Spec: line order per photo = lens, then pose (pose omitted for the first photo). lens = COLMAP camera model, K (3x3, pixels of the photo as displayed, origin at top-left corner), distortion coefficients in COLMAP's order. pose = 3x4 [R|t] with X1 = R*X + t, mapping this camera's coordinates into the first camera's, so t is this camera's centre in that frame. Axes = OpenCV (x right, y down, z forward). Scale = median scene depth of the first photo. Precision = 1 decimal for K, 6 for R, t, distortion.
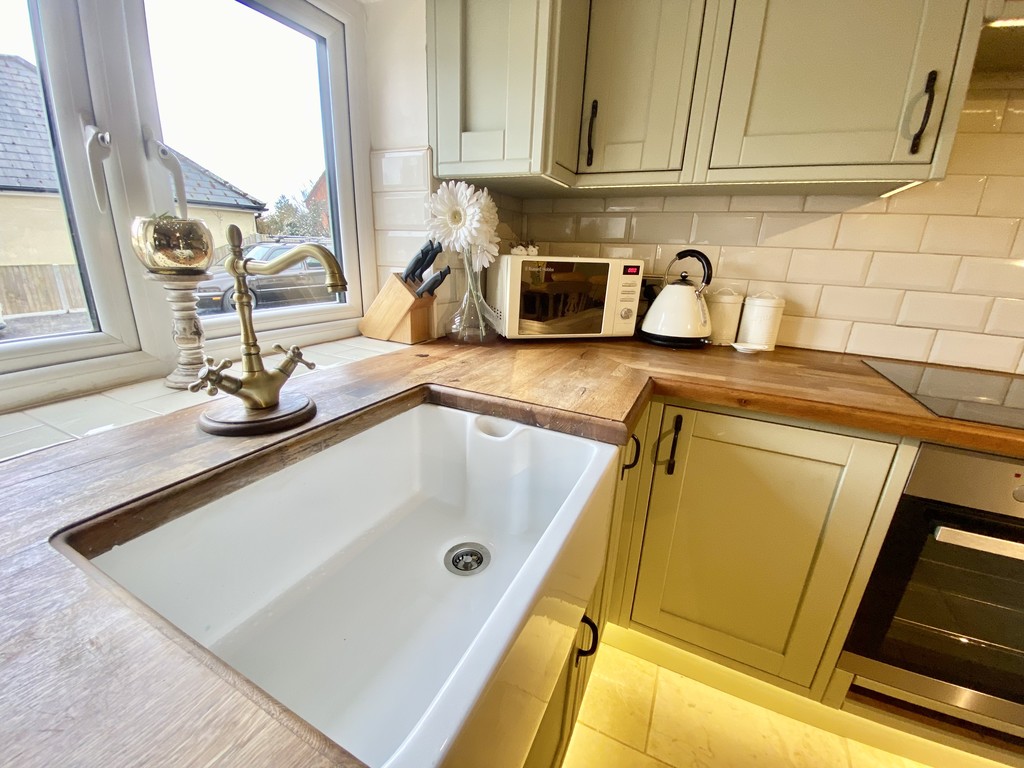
lens RADIAL K [[416.1, 0, 507.1], [0, 416.1, 390.5], [0, 0, 1]] dist [-0.011098, -0.001400]
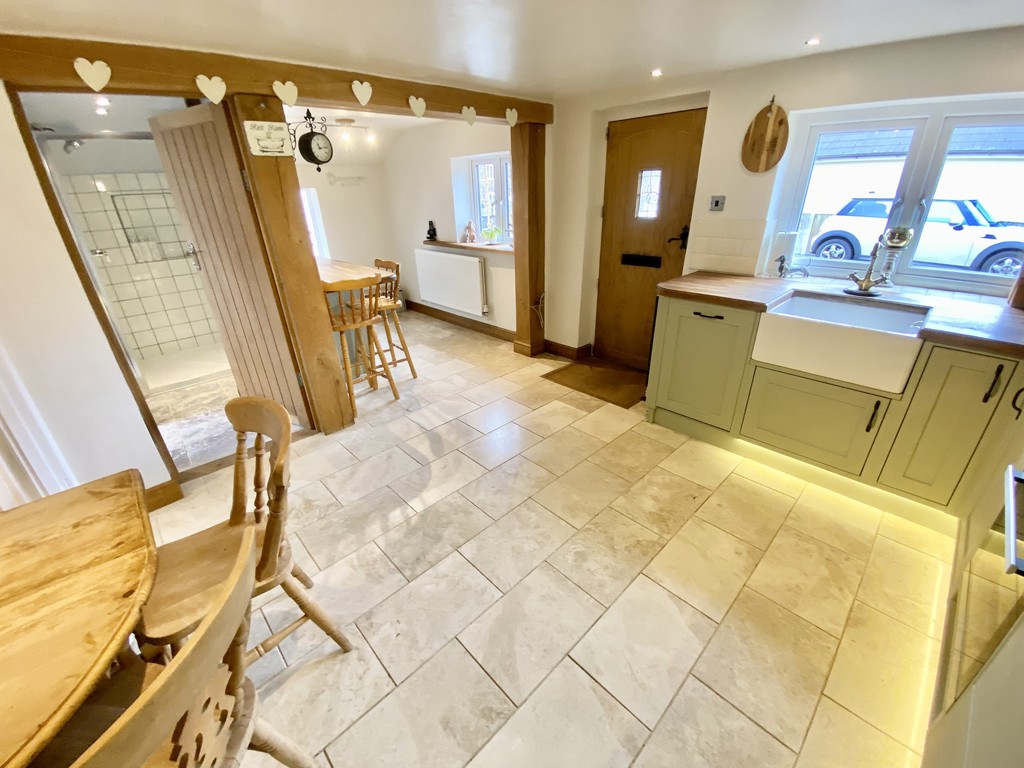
lens RADIAL K [[416.1, 0, 508.8], [0, 416.1, 390.2], [0, 0, 1]] dist [-0.011098, -0.001400]
pose [[-0.345261, 0.377423, -0.859271, 2.068900], [-0.266111, 0.838626, 0.475280, -0.057613], [0.899989, 0.392757, -0.189108, -0.359871]]
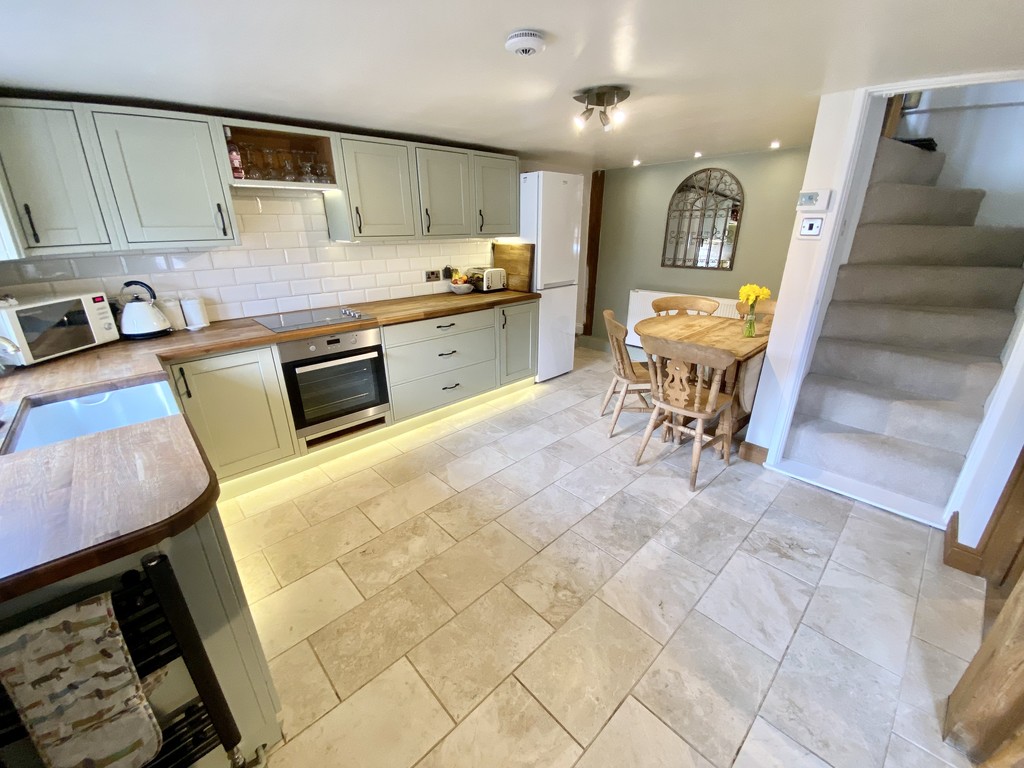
lens RADIAL K [[416.1, 0, 512.9], [0, 416.1, 386.3], [0, 0, 1]] dist [-0.011098, -0.001400]
pose [[0.341527, -0.373161, 0.862618, -0.773097], [0.309838, 0.911200, 0.271506, 0.094203], [-0.887333, 0.174545, 0.426819, -1.237270]]
